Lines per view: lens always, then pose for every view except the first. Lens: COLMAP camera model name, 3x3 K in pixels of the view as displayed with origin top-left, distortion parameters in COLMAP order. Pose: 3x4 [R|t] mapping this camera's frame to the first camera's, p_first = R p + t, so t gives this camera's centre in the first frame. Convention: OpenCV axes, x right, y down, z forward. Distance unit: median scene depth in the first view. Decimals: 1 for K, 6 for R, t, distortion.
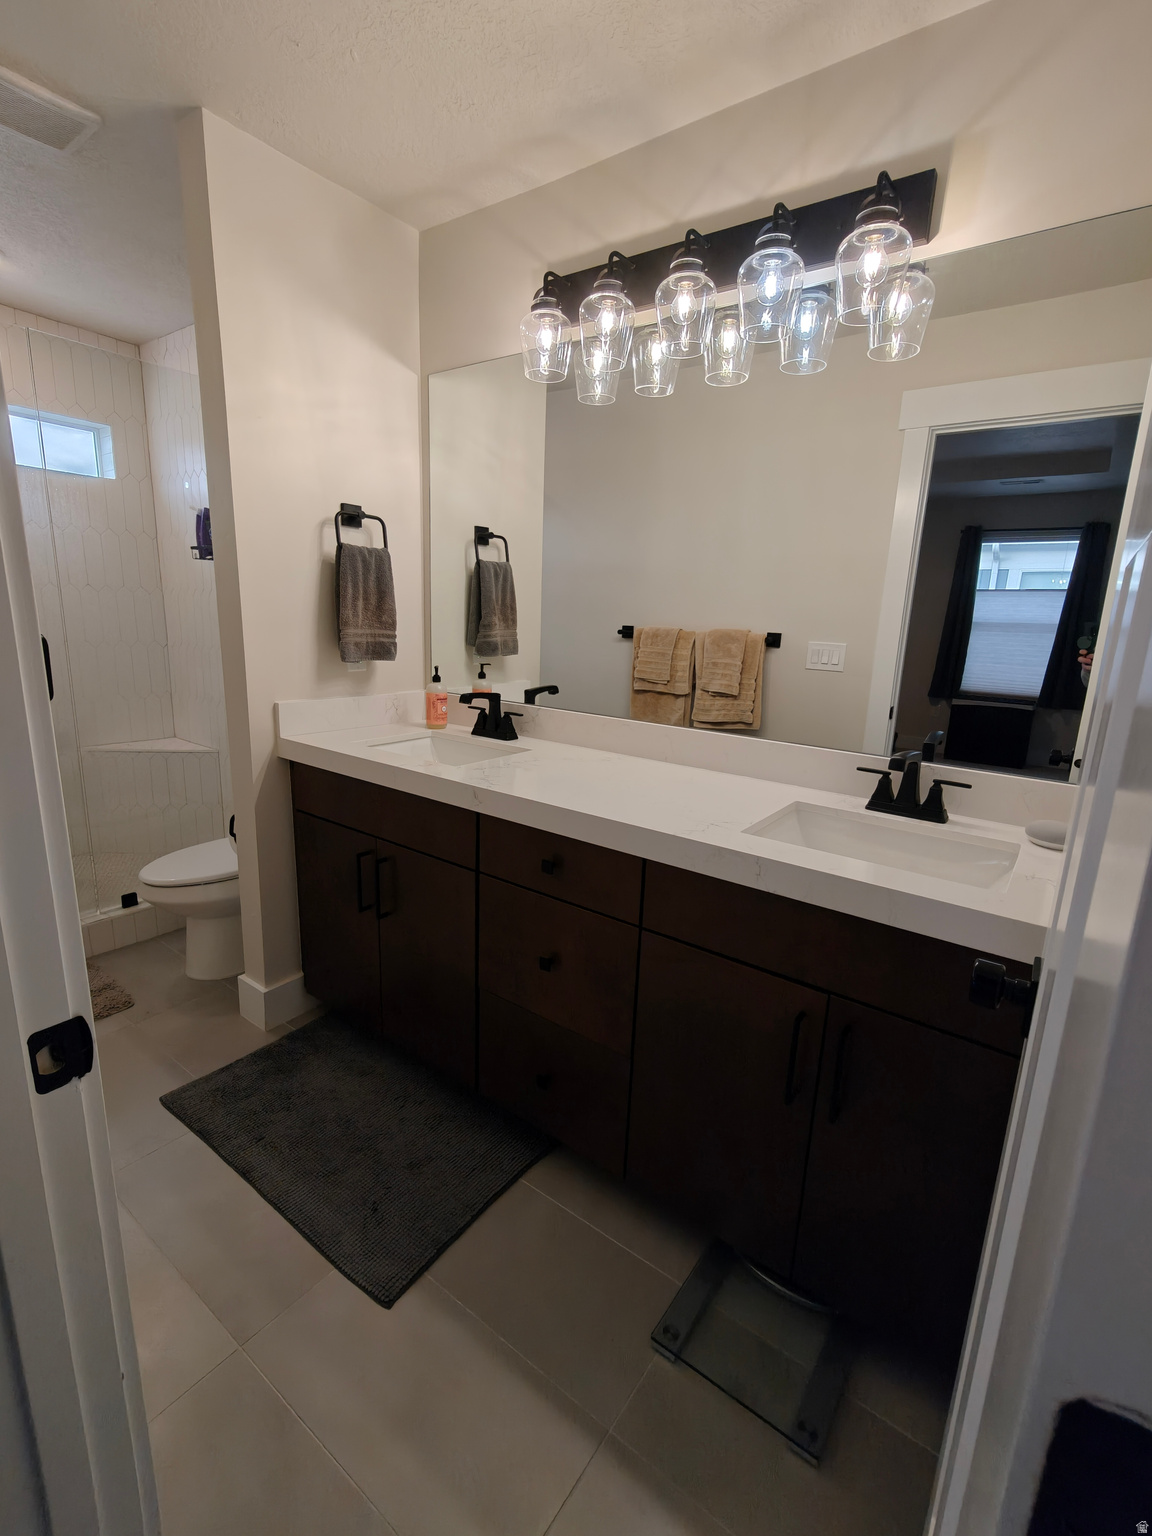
lens RADIAL K [[693.8, 0, 577.3], [0, 693.8, 764.0], [0, 0, 1]] dist [0.002256, 0.000397]
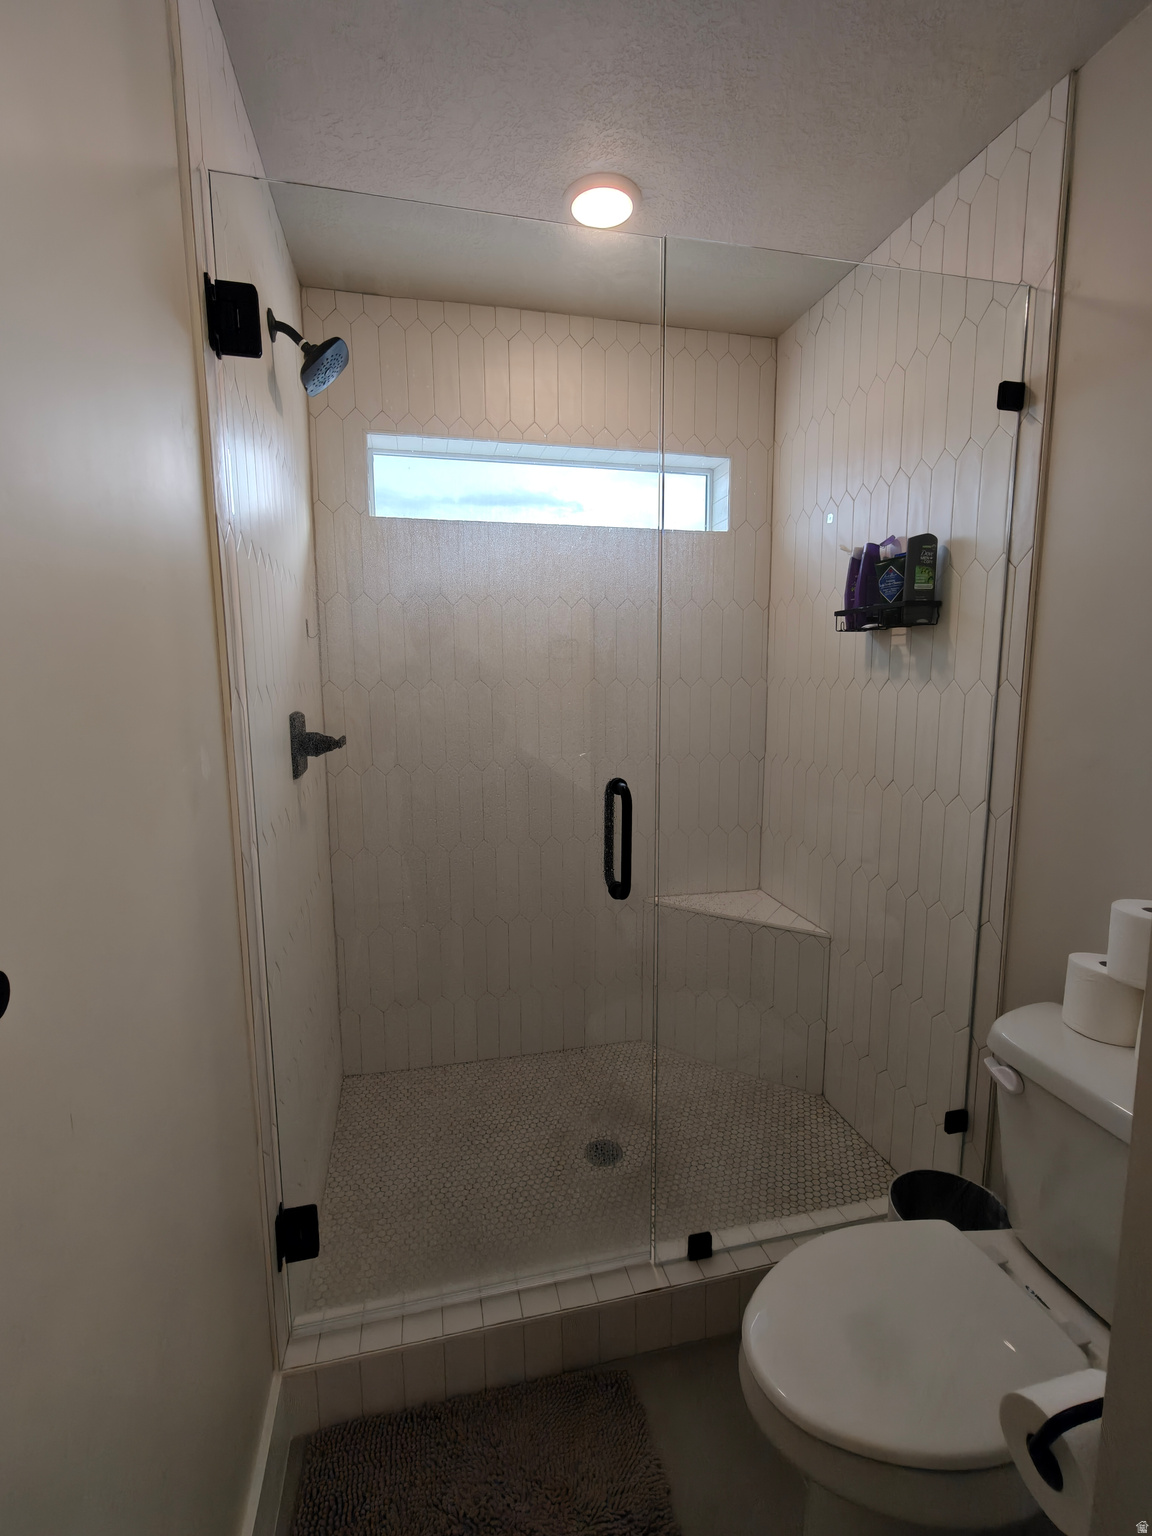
lens RADIAL K [[693.8, 0, 579.6], [0, 693.8, 765.8], [0, 0, 1]] dist [0.002256, 0.000397]
pose [[0.757024, 0.044955, -0.651839, -0.312733], [-0.104678, 0.993089, -0.053080, -0.120402], [0.644947, 0.108416, 0.756498, 0.399698]]
